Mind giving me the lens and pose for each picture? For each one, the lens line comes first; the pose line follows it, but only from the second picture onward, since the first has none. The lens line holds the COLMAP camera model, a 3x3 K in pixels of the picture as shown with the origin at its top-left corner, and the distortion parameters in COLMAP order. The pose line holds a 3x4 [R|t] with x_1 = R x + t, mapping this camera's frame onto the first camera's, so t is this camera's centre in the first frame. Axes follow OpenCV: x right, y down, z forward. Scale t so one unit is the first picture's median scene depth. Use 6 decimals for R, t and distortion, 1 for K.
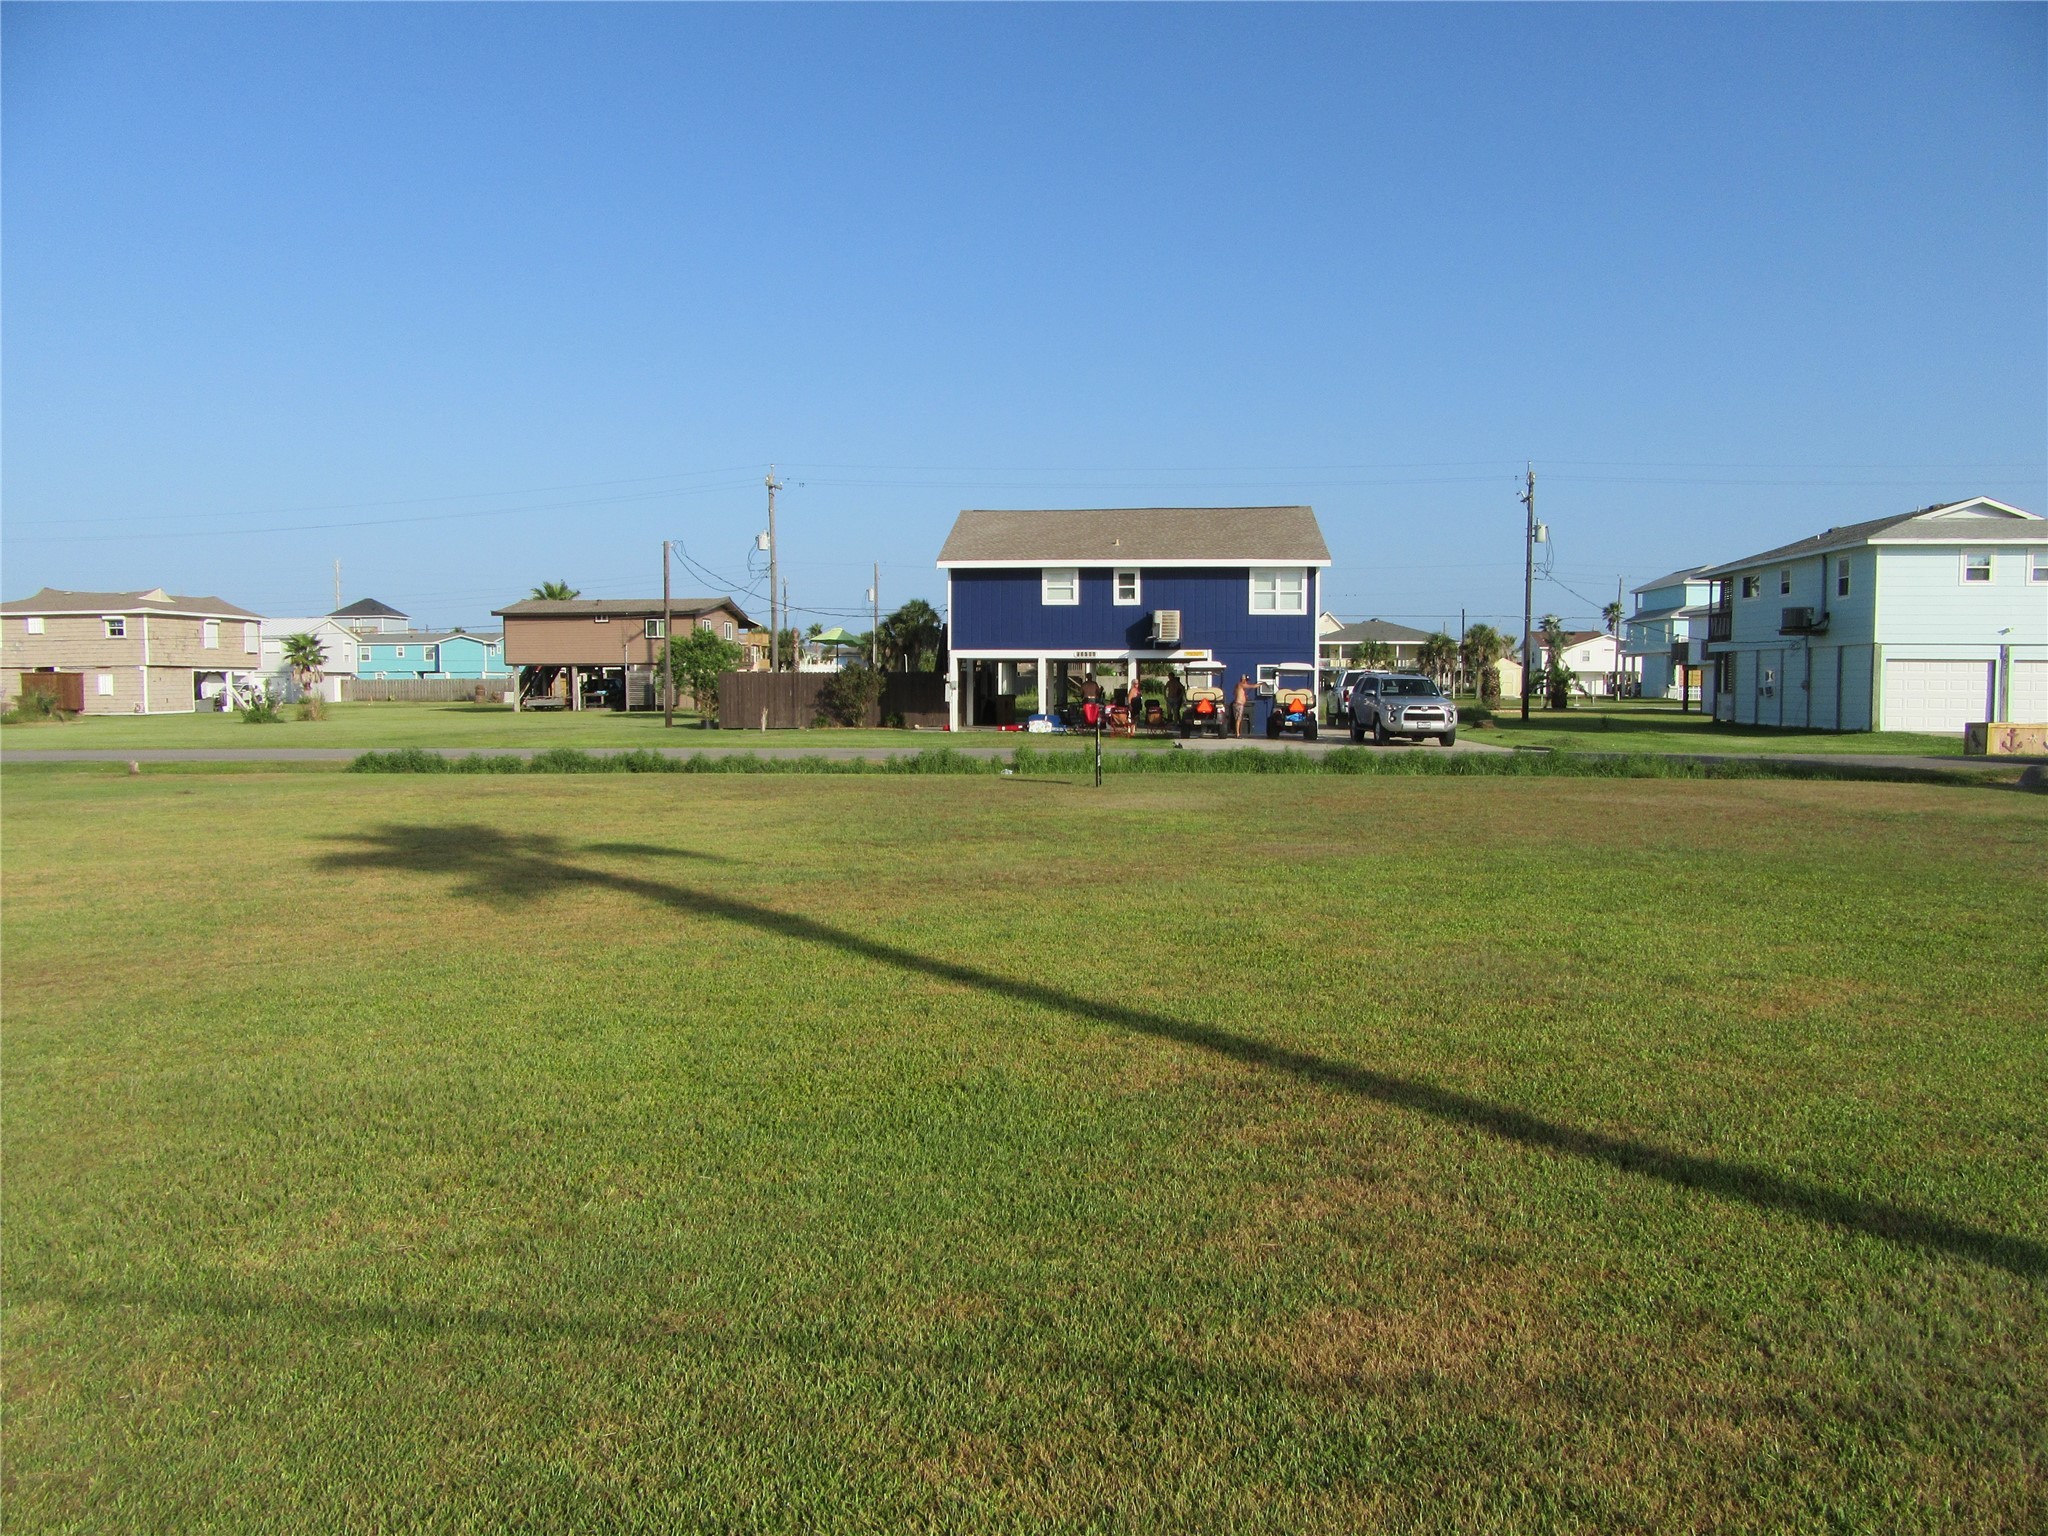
lens RADIAL K [[1495.0, 0, 1024.0], [0, 1495.0, 768.0], [0, 0, 1]] dist [-0.022073, 0.004083]
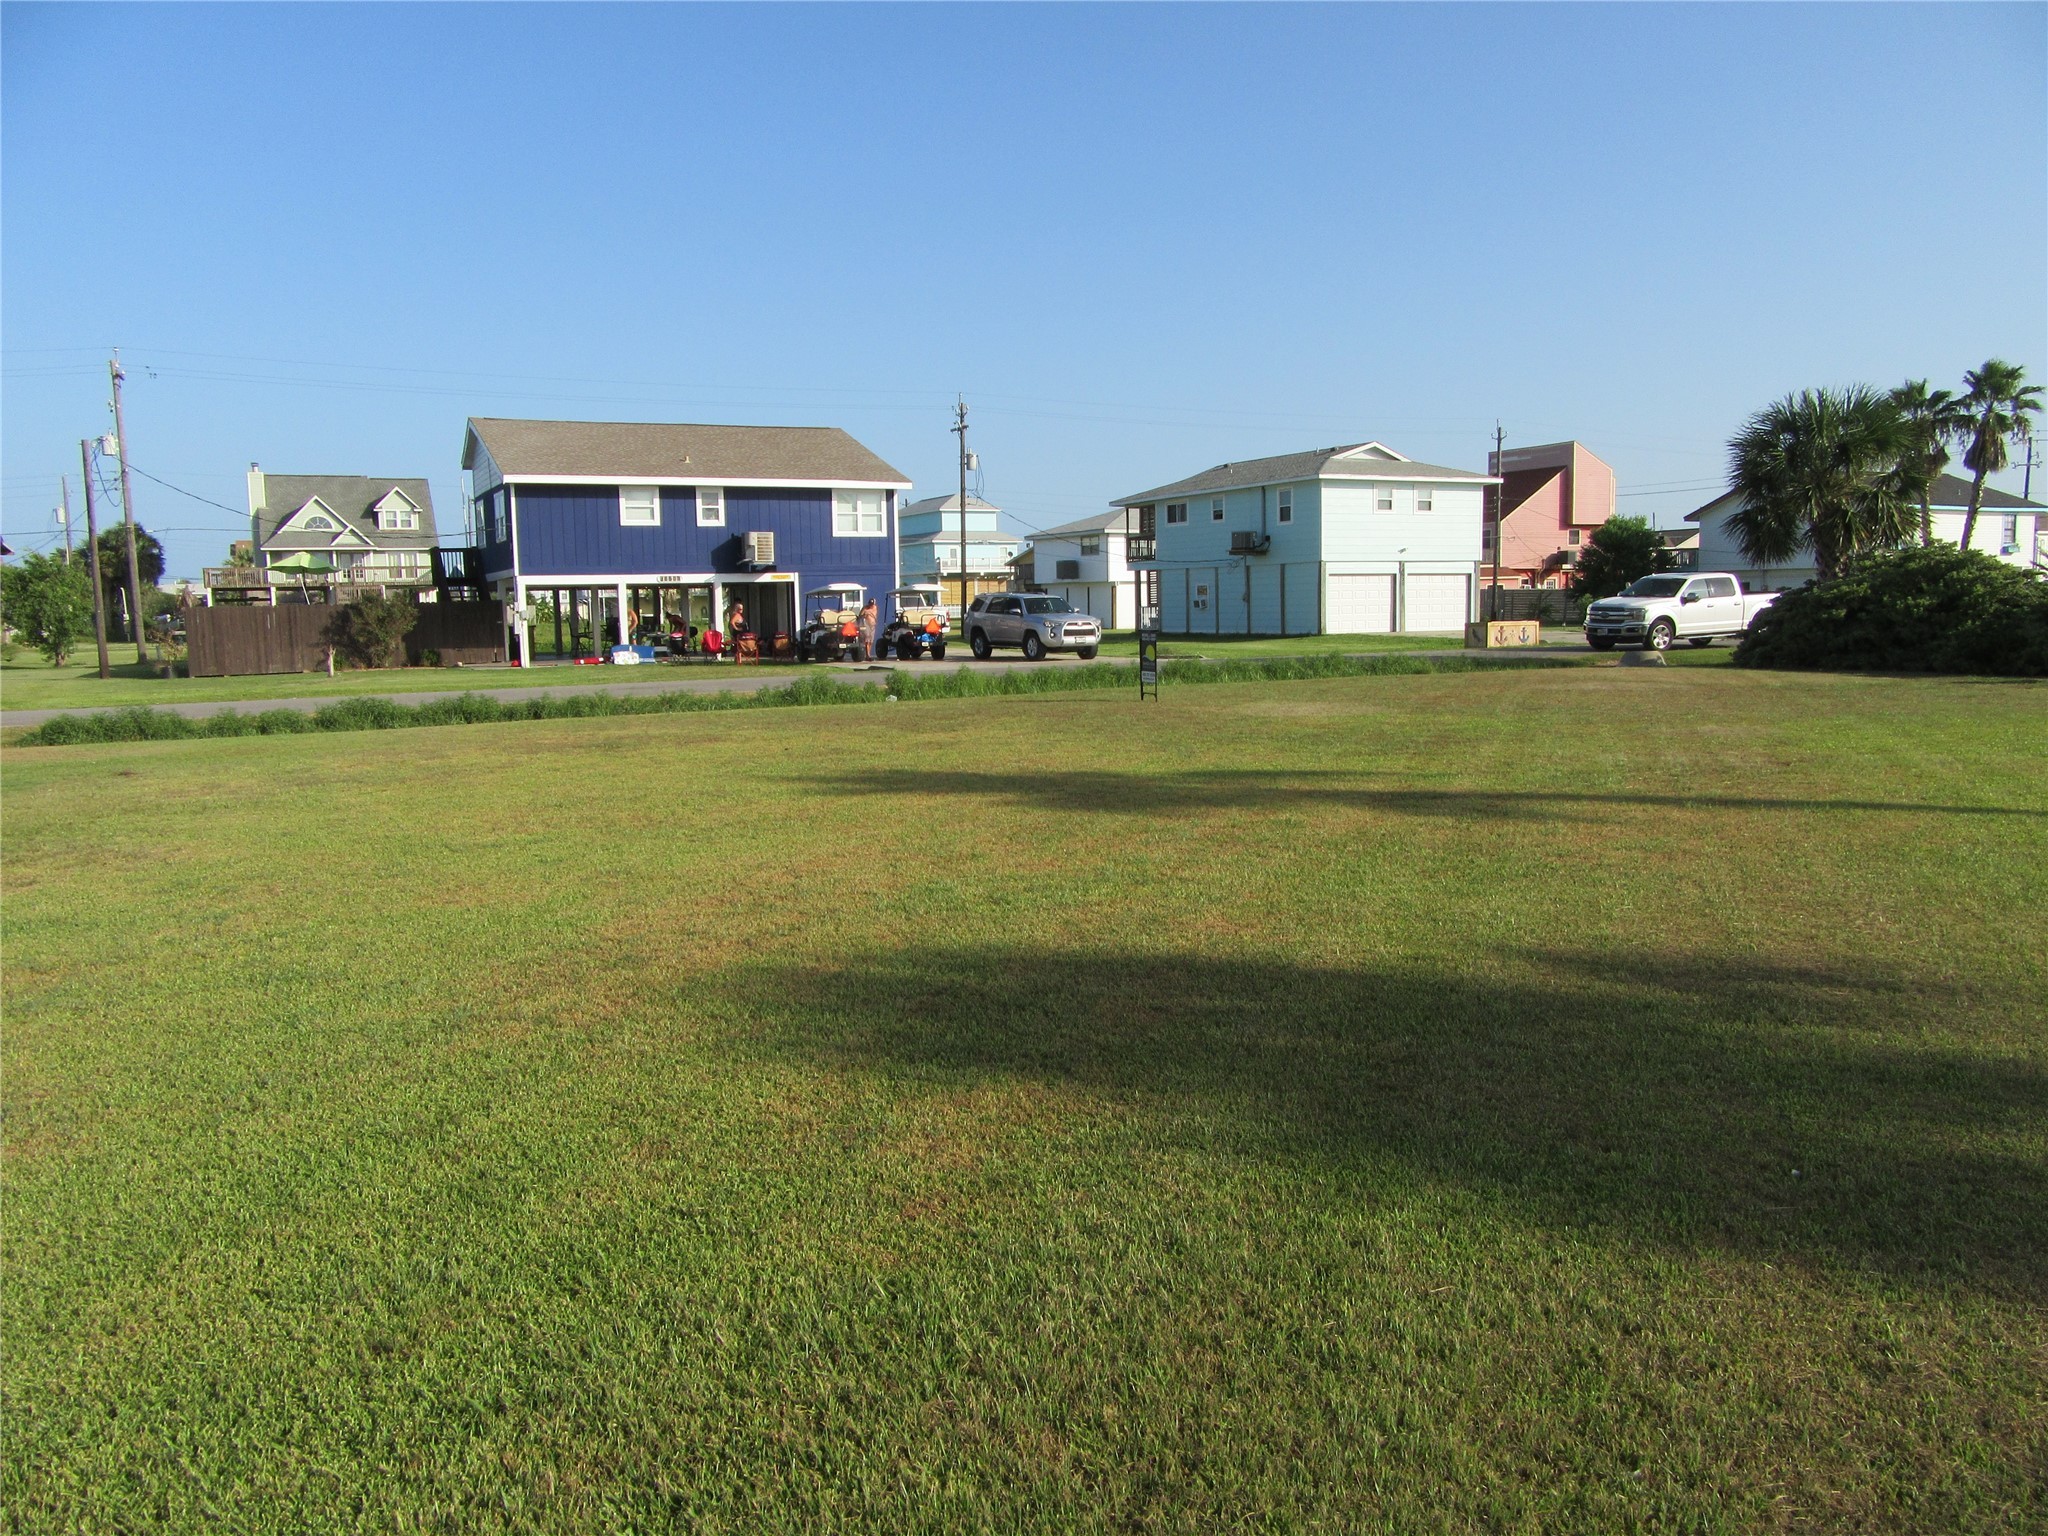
lens RADIAL K [[1502.2, 0, 1022.3], [0, 1502.2, 751.3], [0, 0, 1]] dist [-0.005910, -0.004154]
pose [[0.851960, -0.070887, 0.518787, -0.266397], [0.051614, 0.997338, 0.051515, -0.005403], [-0.521058, -0.017113, 0.853350, 0.081565]]
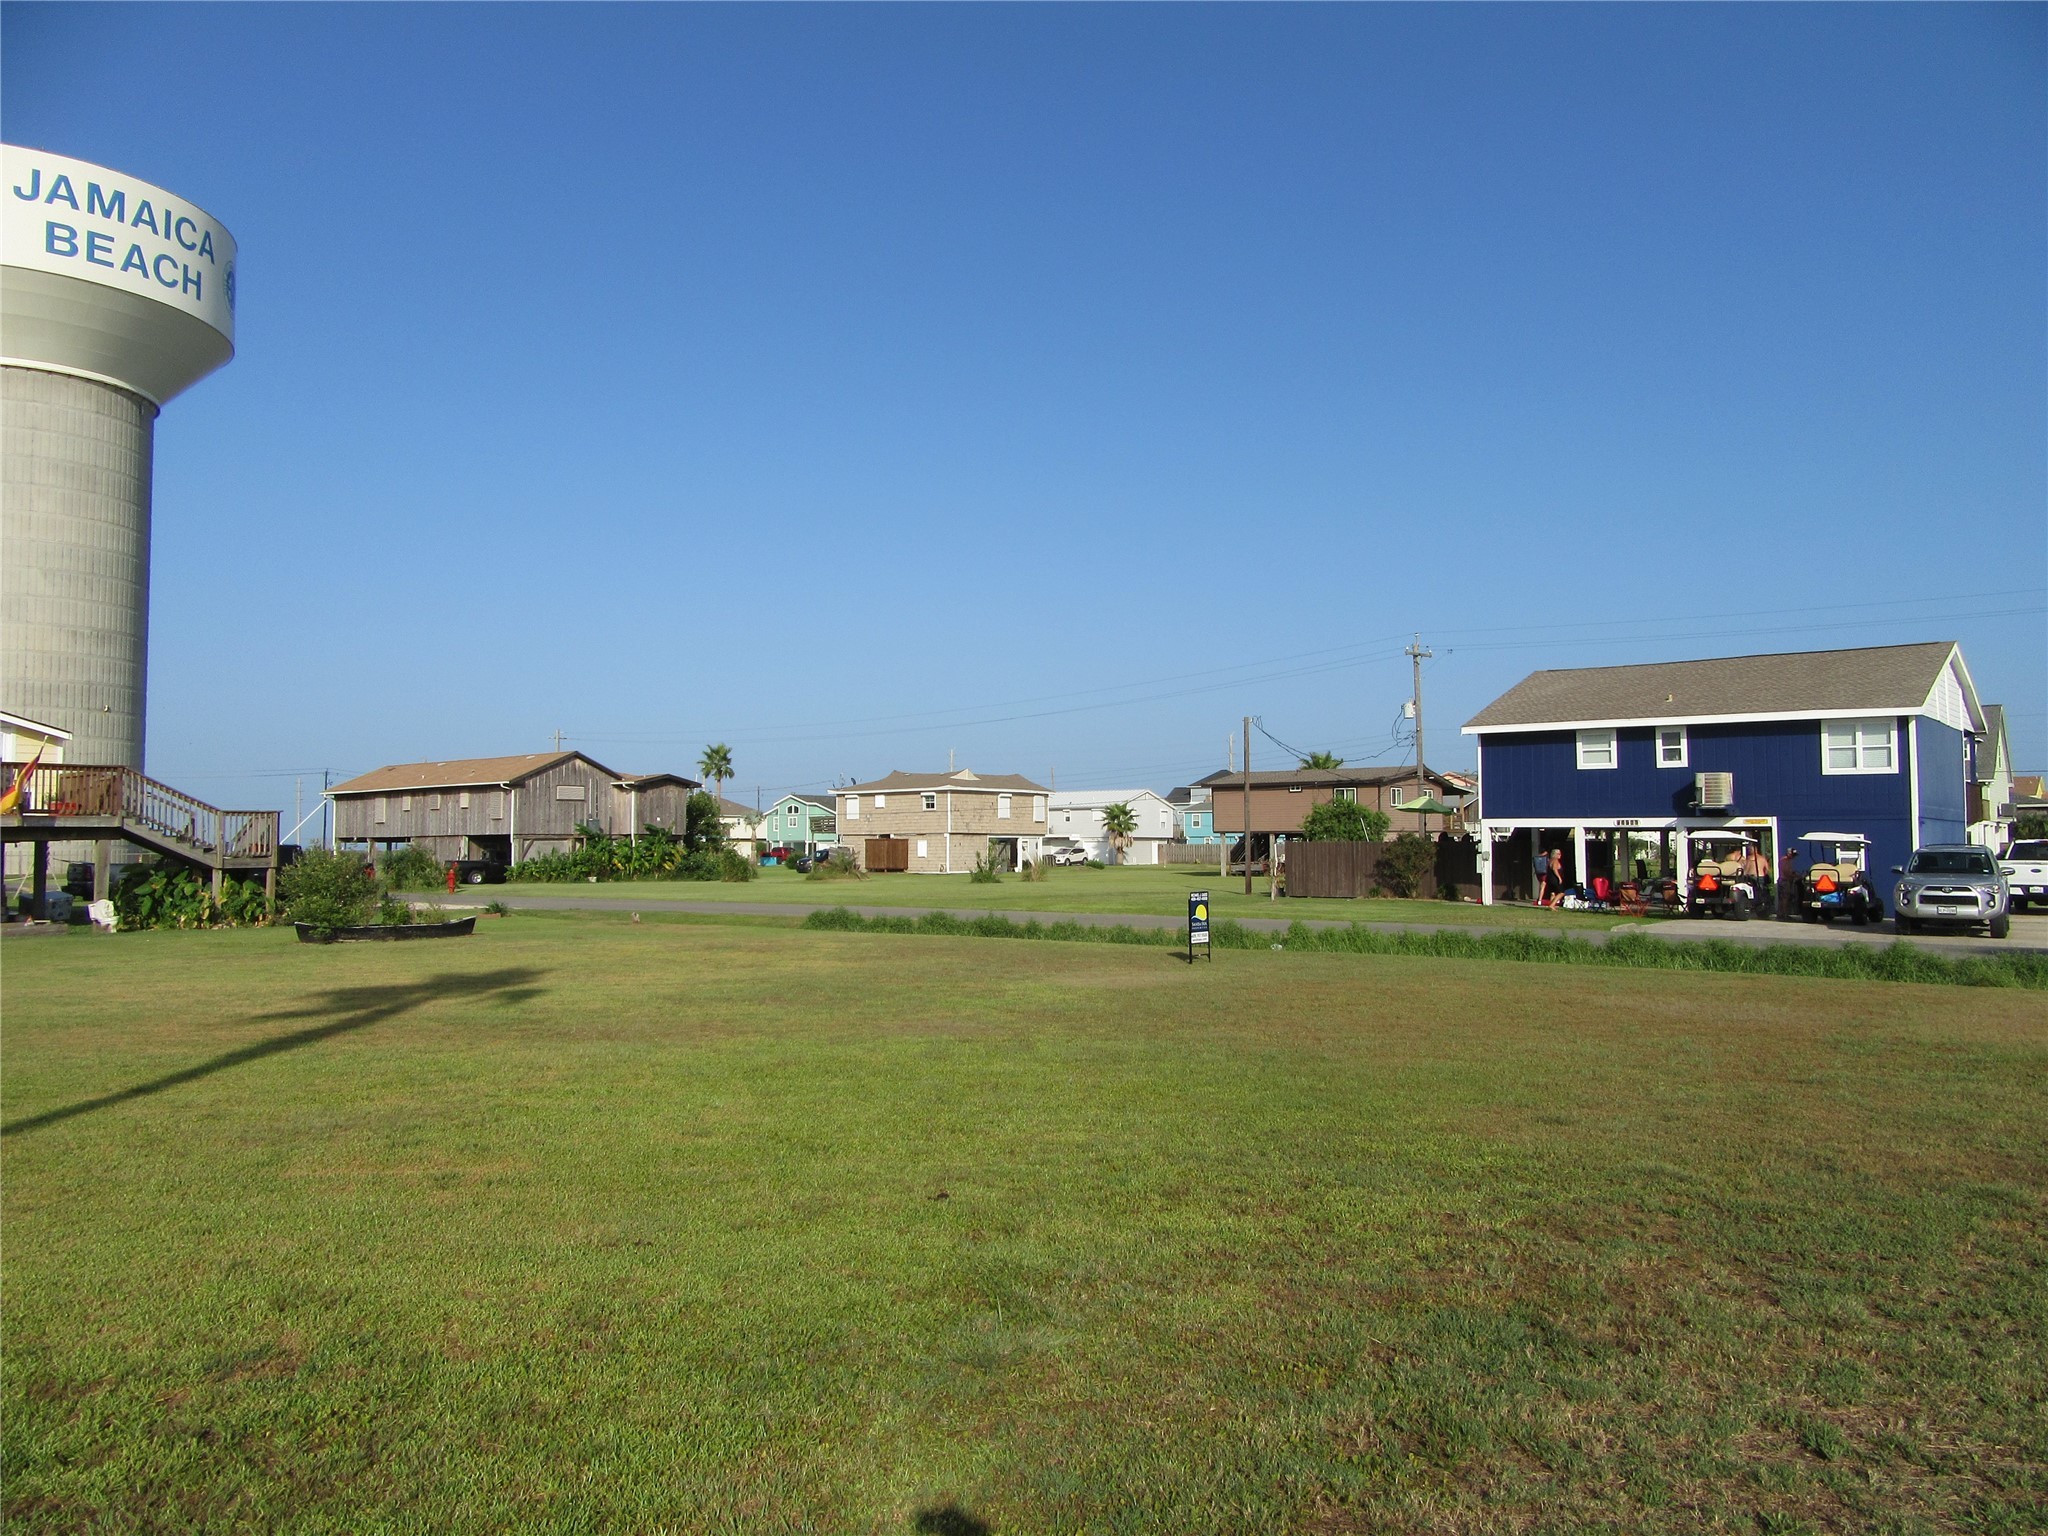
lens RADIAL K [[1495.0, 0, 1024.0], [0, 1495.0, 768.0], [0, 0, 1]] dist [-0.022073, 0.004083]
pose [[0.829445, -0.025971, -0.557984, 0.243440], [-0.035092, 0.994523, -0.098453, -0.007186], [0.557485, 0.101243, 0.823991, 0.047696]]
